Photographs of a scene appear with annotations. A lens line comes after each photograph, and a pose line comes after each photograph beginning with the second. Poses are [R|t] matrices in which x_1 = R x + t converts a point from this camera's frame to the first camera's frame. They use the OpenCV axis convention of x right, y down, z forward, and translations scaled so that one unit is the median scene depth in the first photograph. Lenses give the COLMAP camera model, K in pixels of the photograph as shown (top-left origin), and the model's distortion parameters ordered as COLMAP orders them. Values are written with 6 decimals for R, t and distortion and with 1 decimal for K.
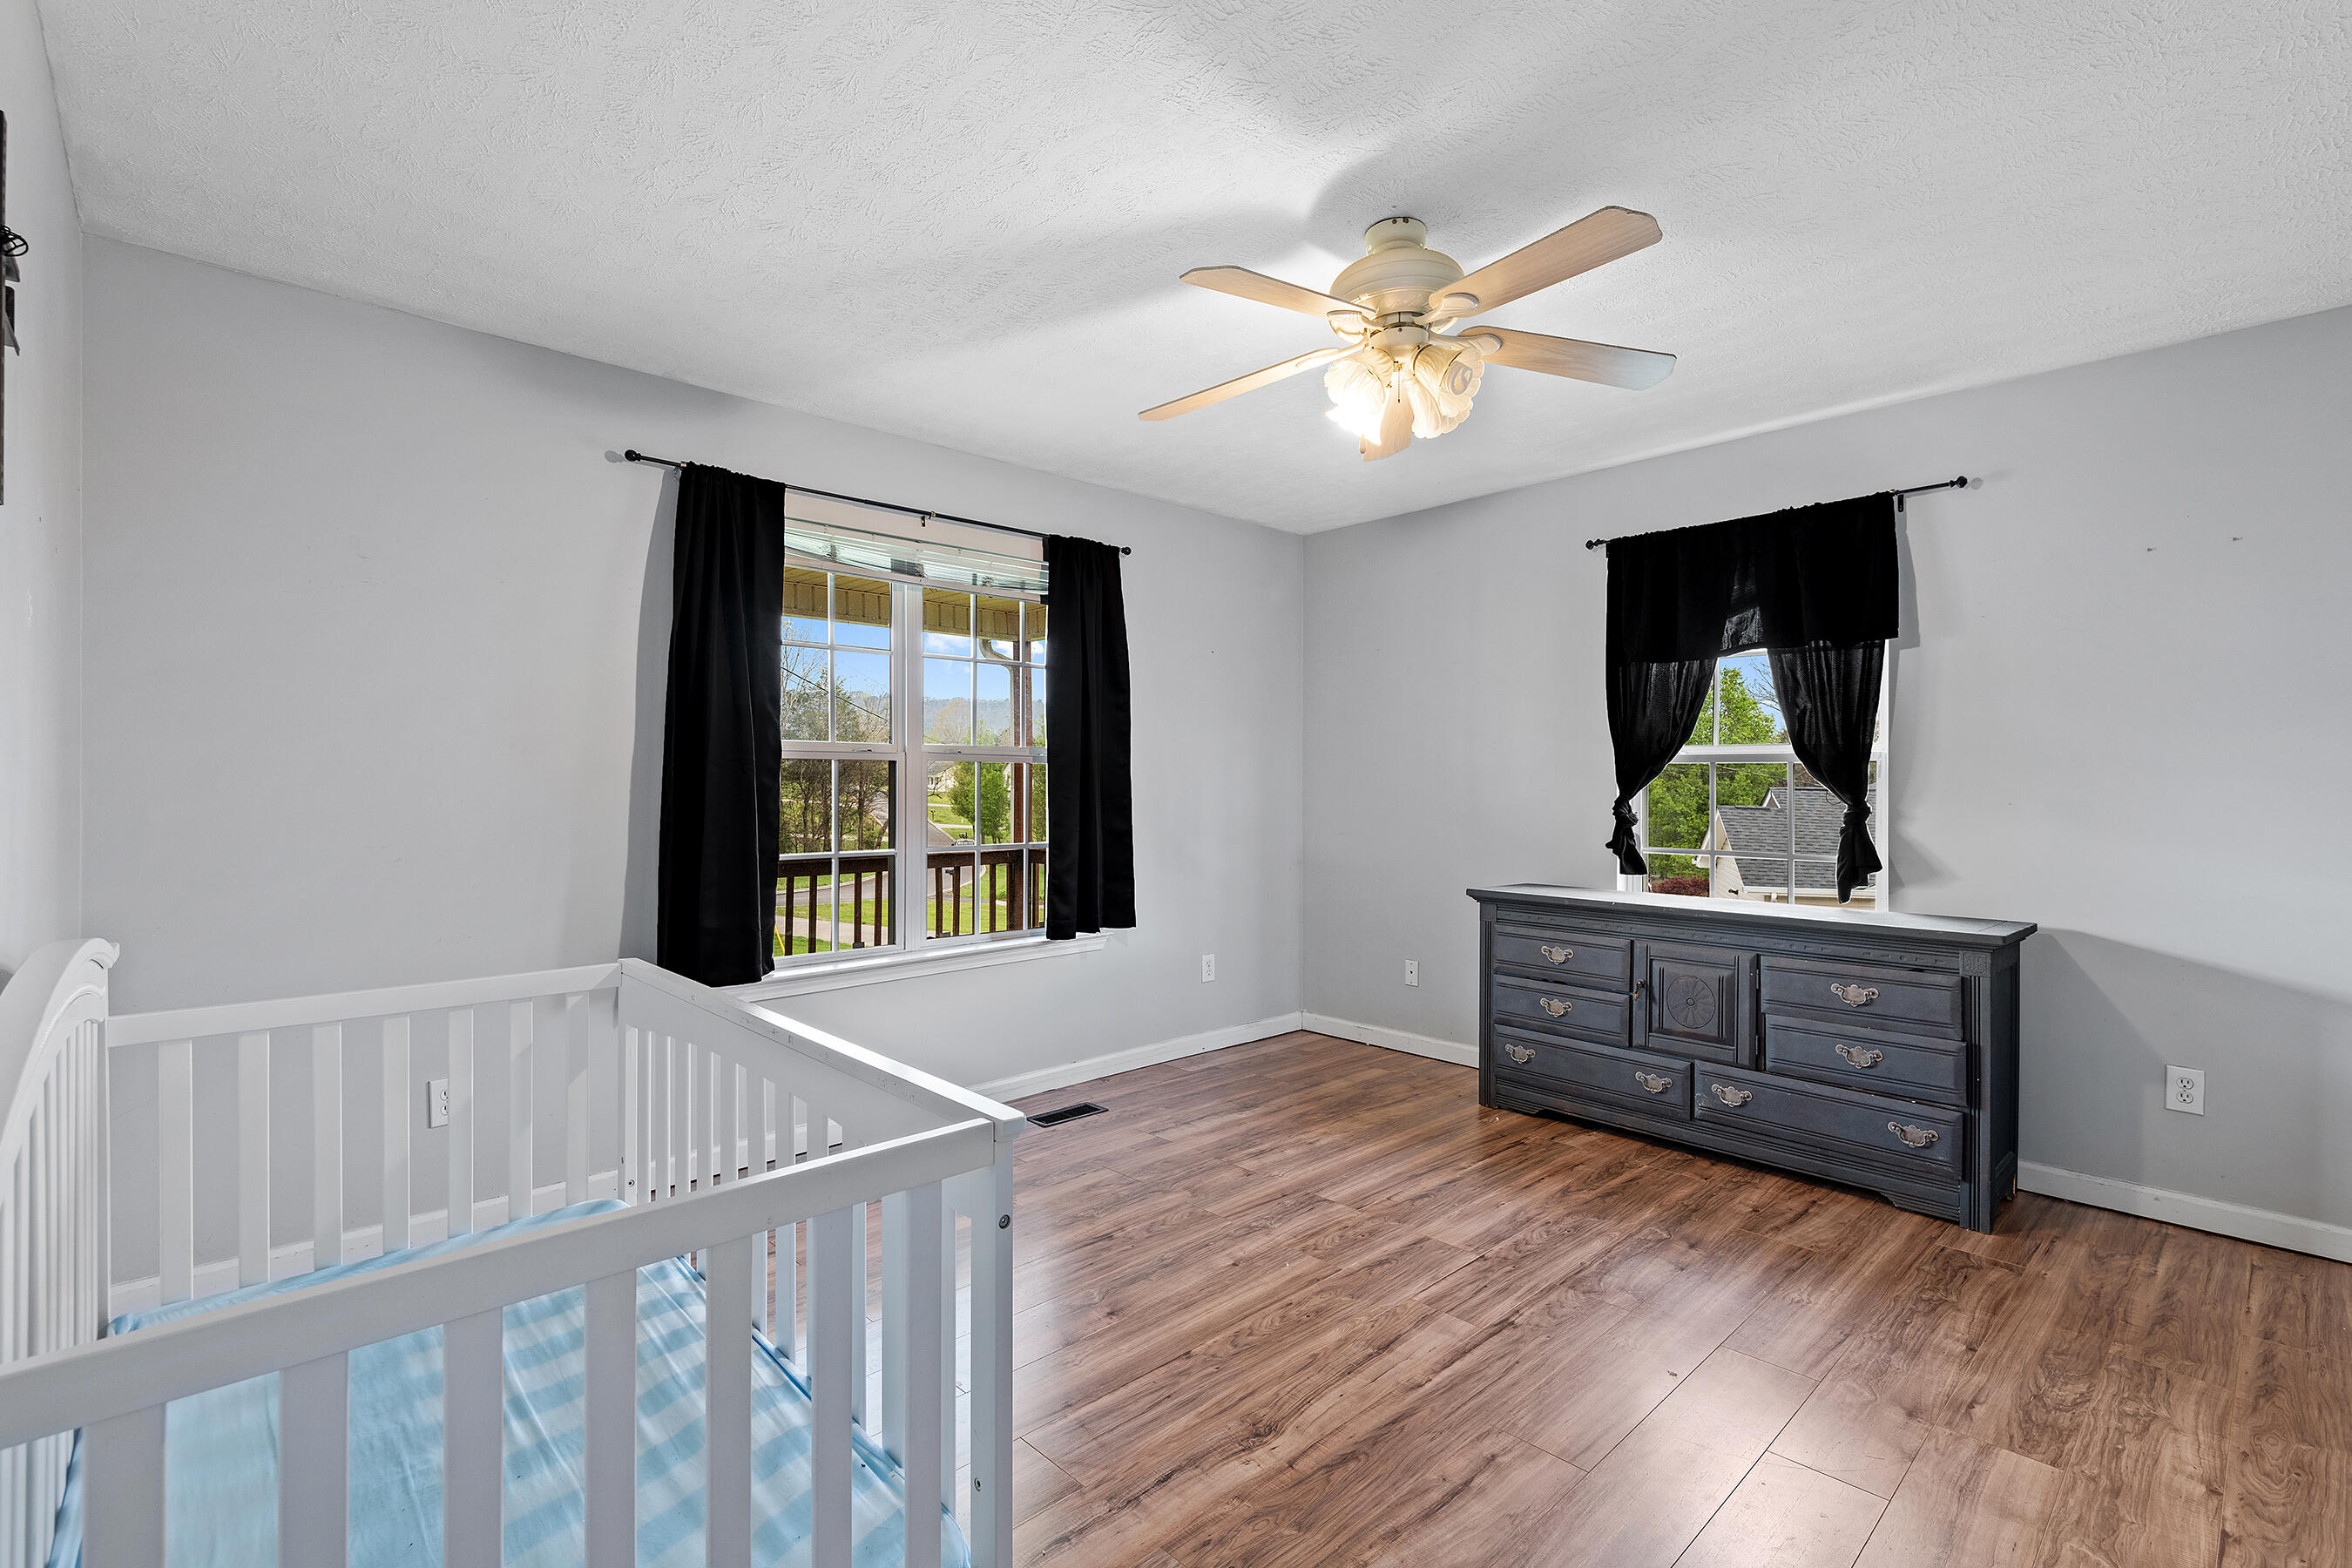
lens RADIAL K [[1085.1, 0, 1182.5], [0, 1085.1, 779.4], [0, 0, 1]] dist [0.011819, -0.009888]
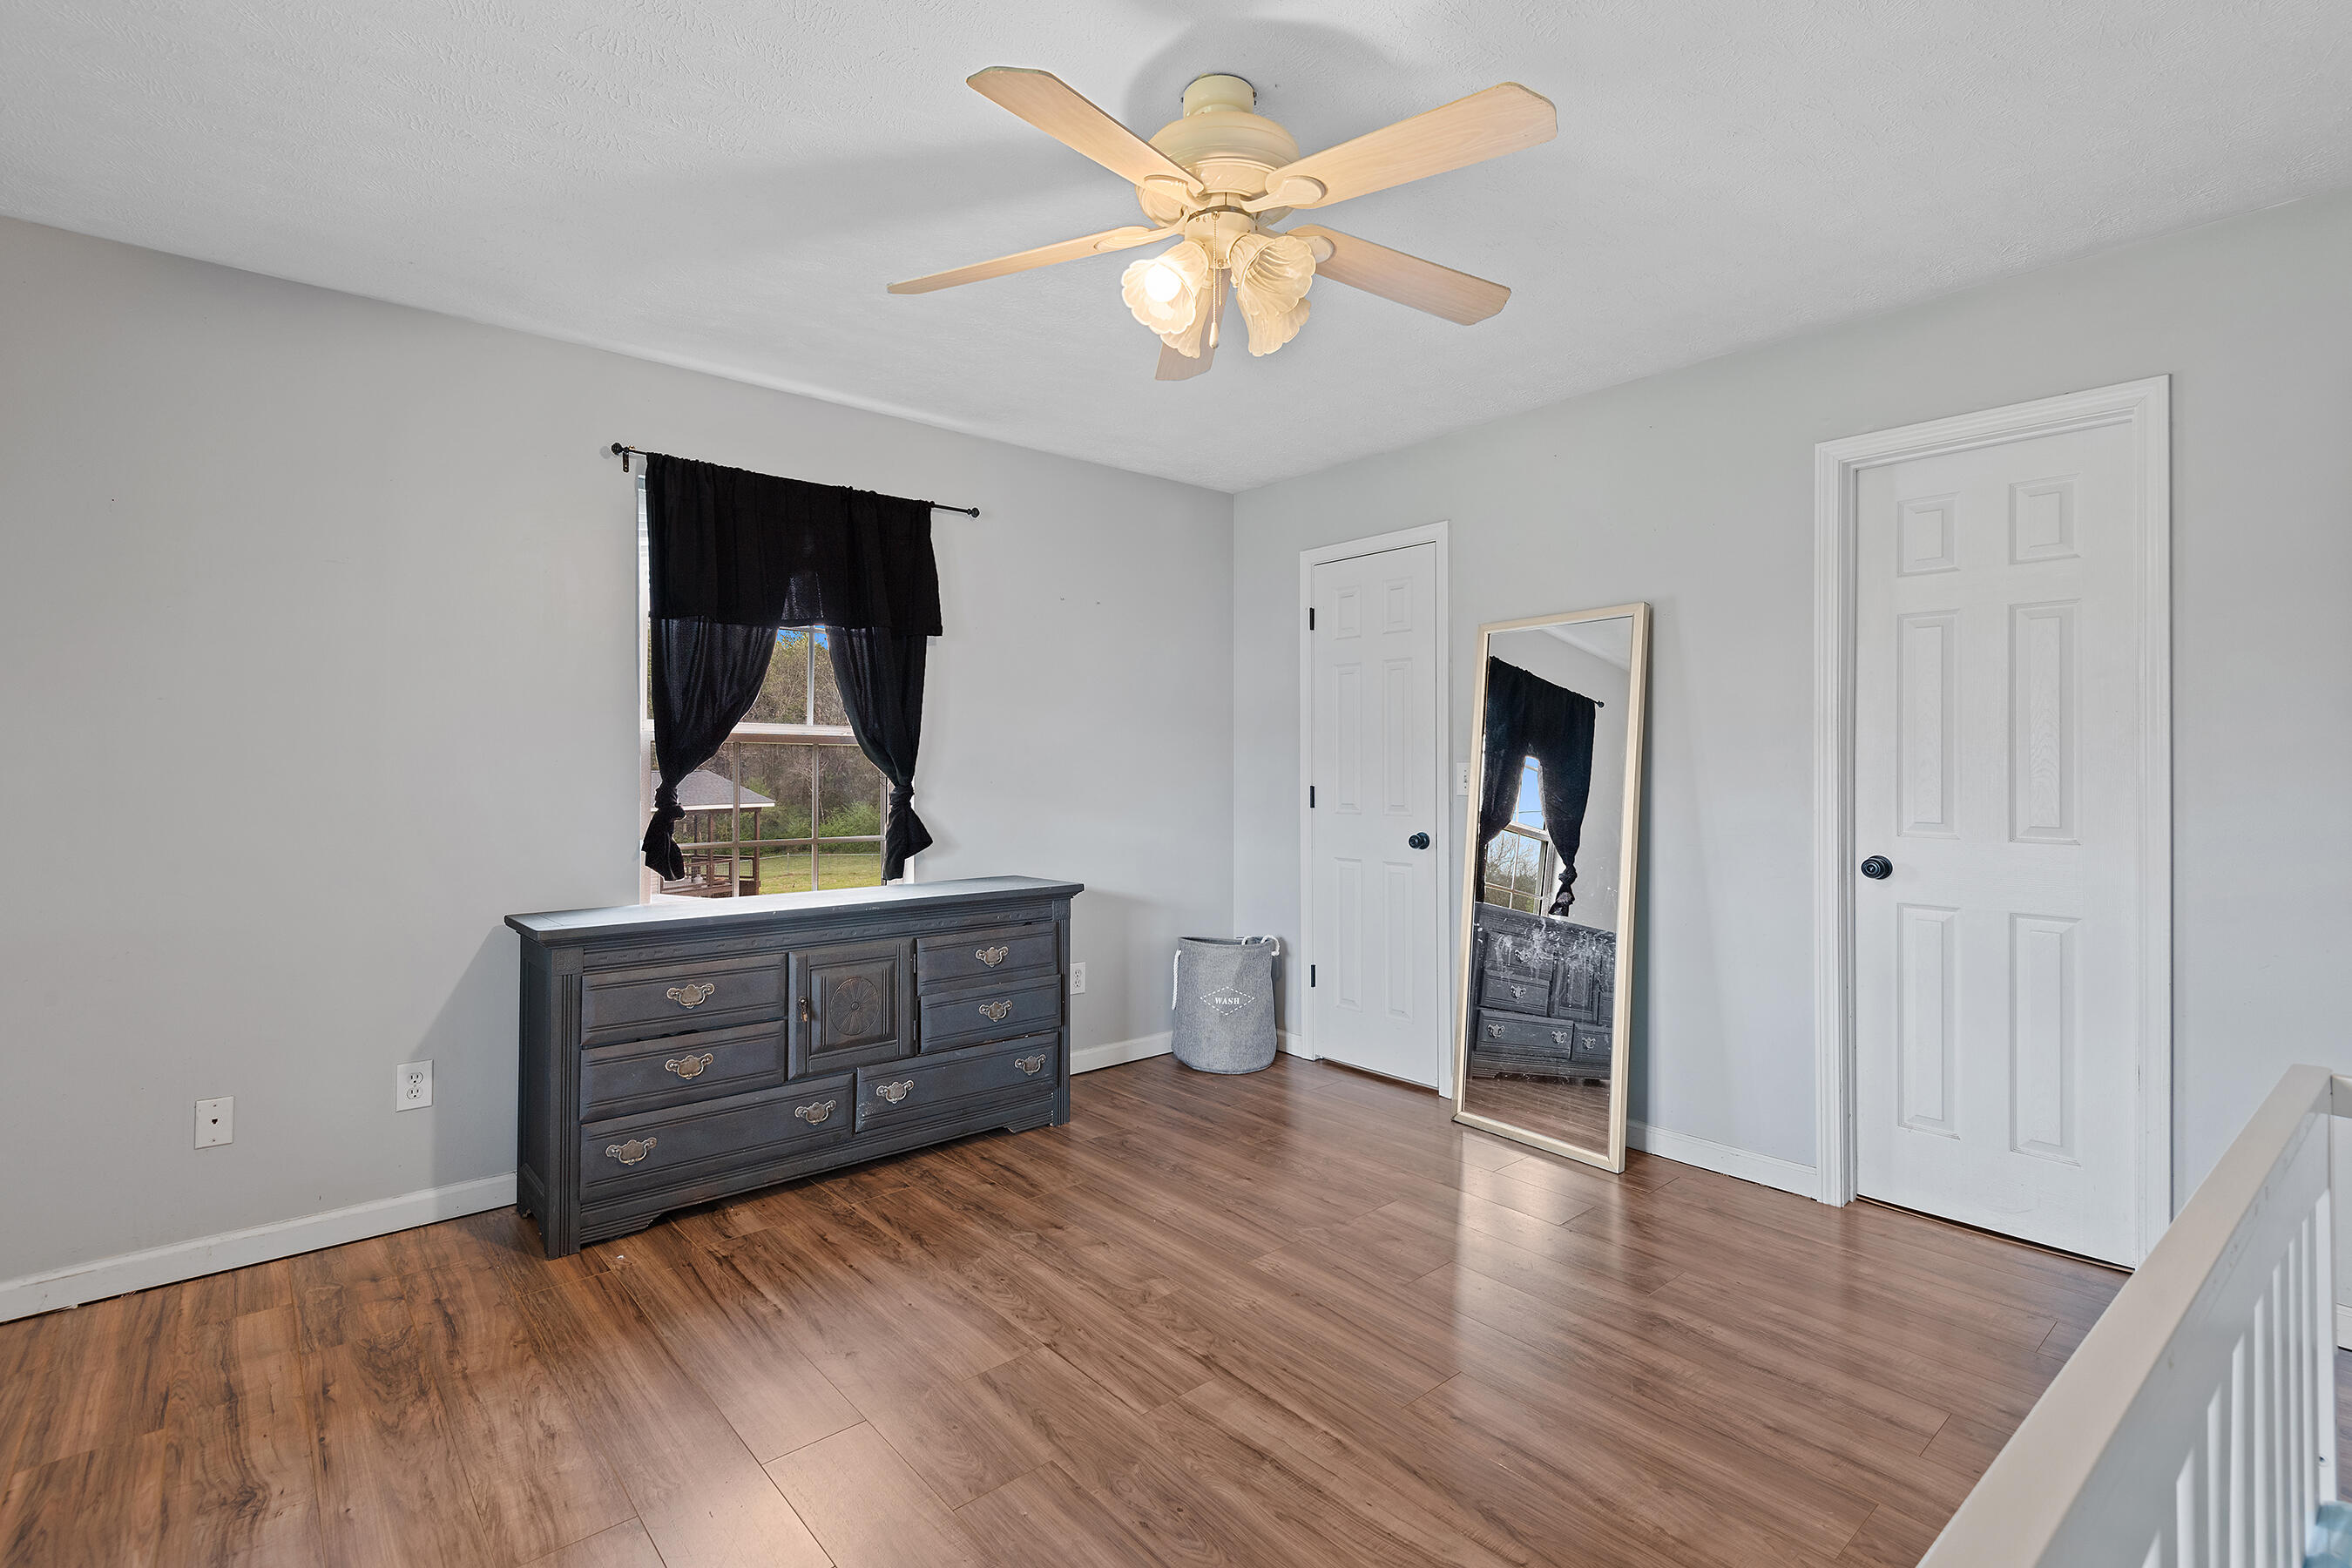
lens RADIAL K [[1085.1, 0, 1167.2], [0, 1085.1, 754.4], [0, 0, 1]] dist [0.011819, -0.009888]
pose [[0.029228, 0.009504, 0.999528, -0.441654], [0.000621, 0.999954, -0.009527, 0.002974], [-0.999573, 0.000899, 0.029221, 0.722458]]
